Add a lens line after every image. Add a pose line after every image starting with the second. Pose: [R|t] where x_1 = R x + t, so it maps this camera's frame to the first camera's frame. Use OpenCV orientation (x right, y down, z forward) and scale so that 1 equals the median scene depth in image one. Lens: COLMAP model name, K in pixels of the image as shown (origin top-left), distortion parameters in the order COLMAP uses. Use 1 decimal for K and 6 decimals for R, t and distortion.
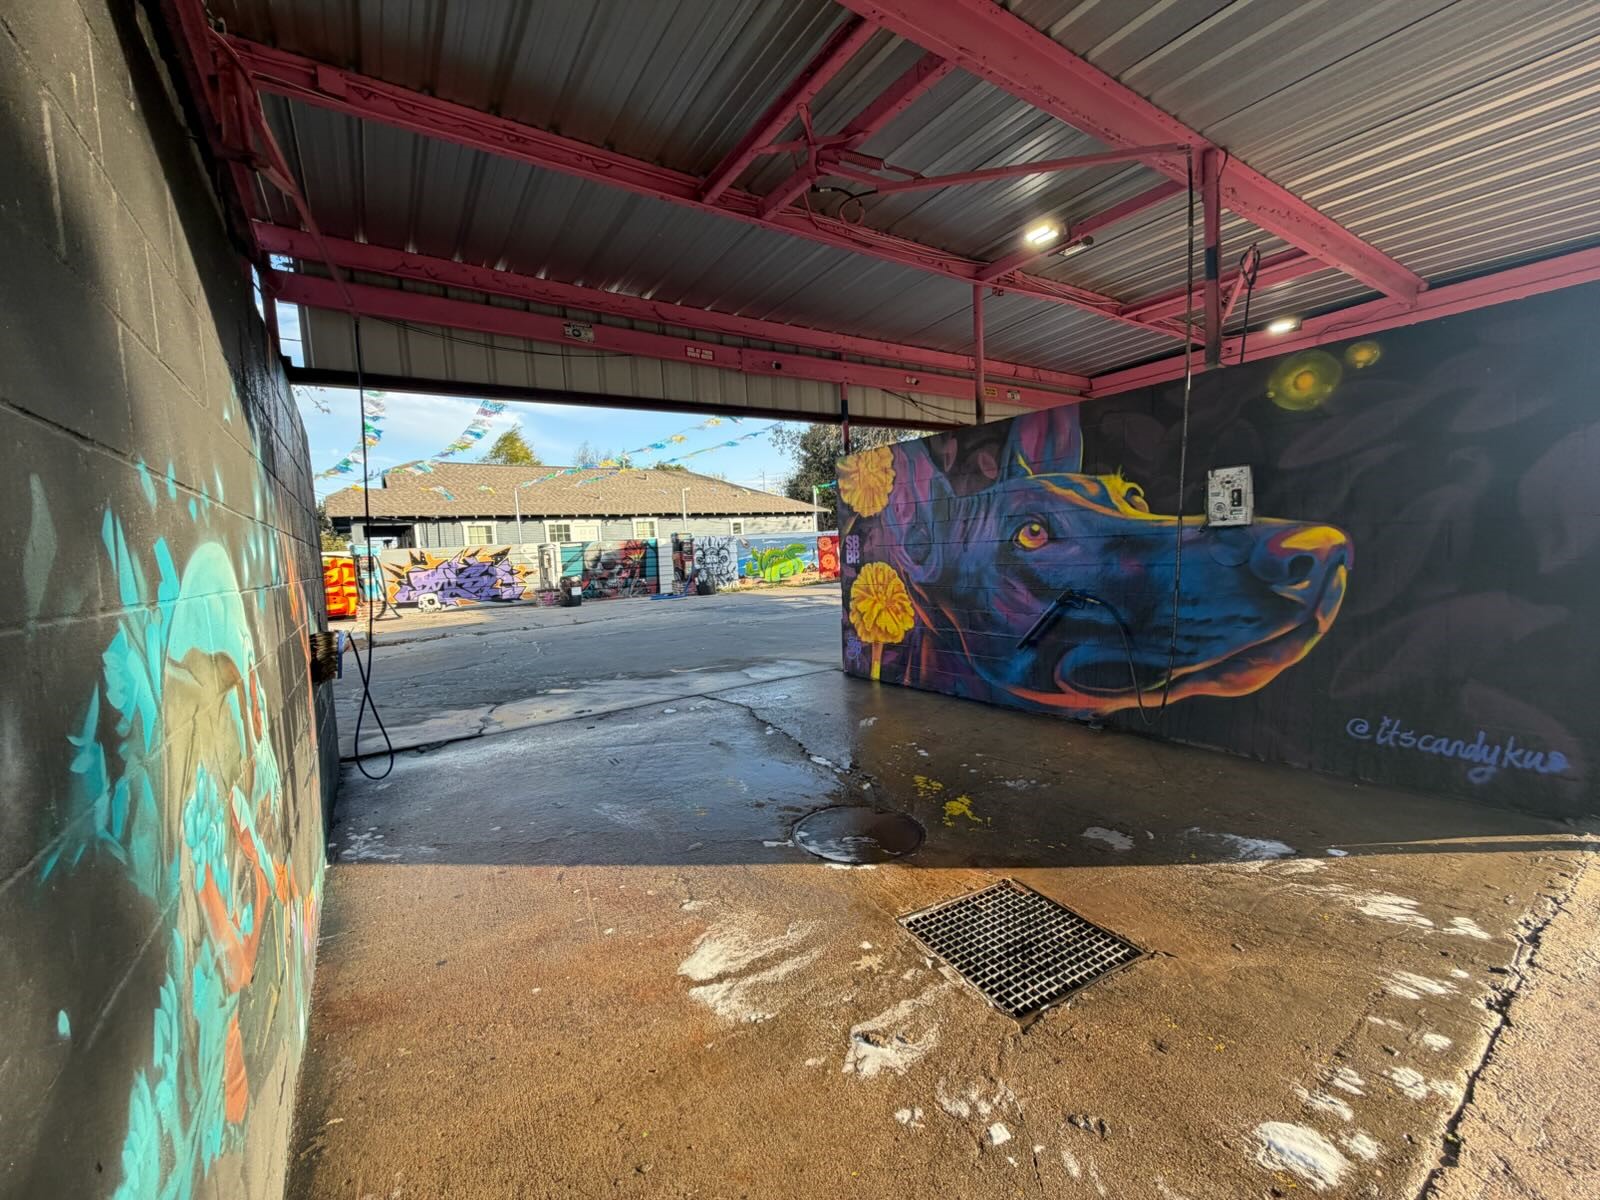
lens RADIAL K [[645.8, 0, 796.1], [0, 645.8, 596.9], [0, 0, 1]] dist [0.001369, 0.000399]
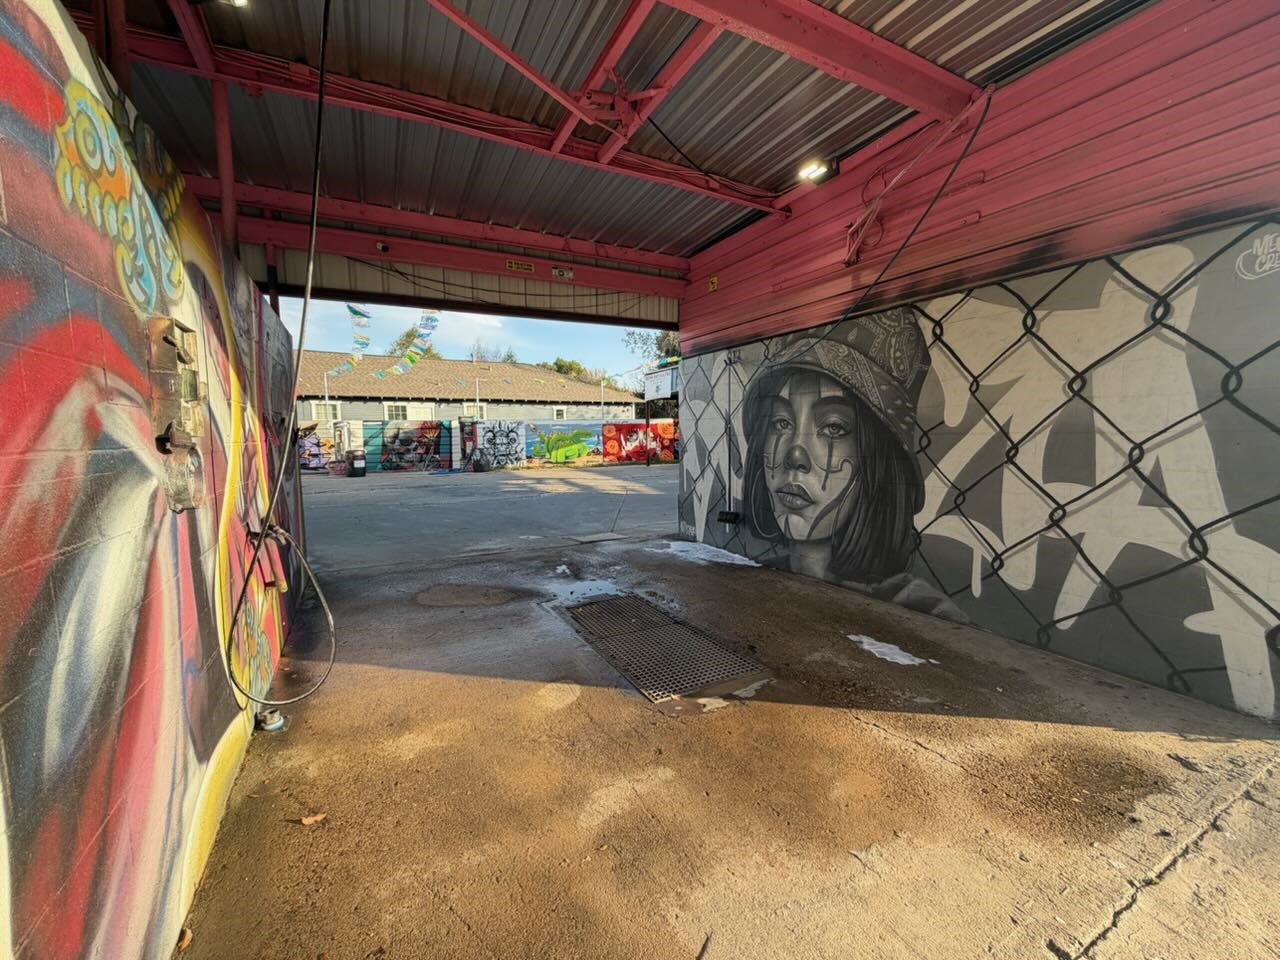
lens RADIAL K [[516.6, 0, 633.4], [0, 516.6, 453.6], [0, 0, 1]] dist [0.001369, 0.000399]
pose [[0.991530, 0.045294, -0.121723, 0.204050], [-0.049173, 0.998368, -0.029049, -0.019853], [0.120208, 0.034789, 0.992139, 0.125686]]
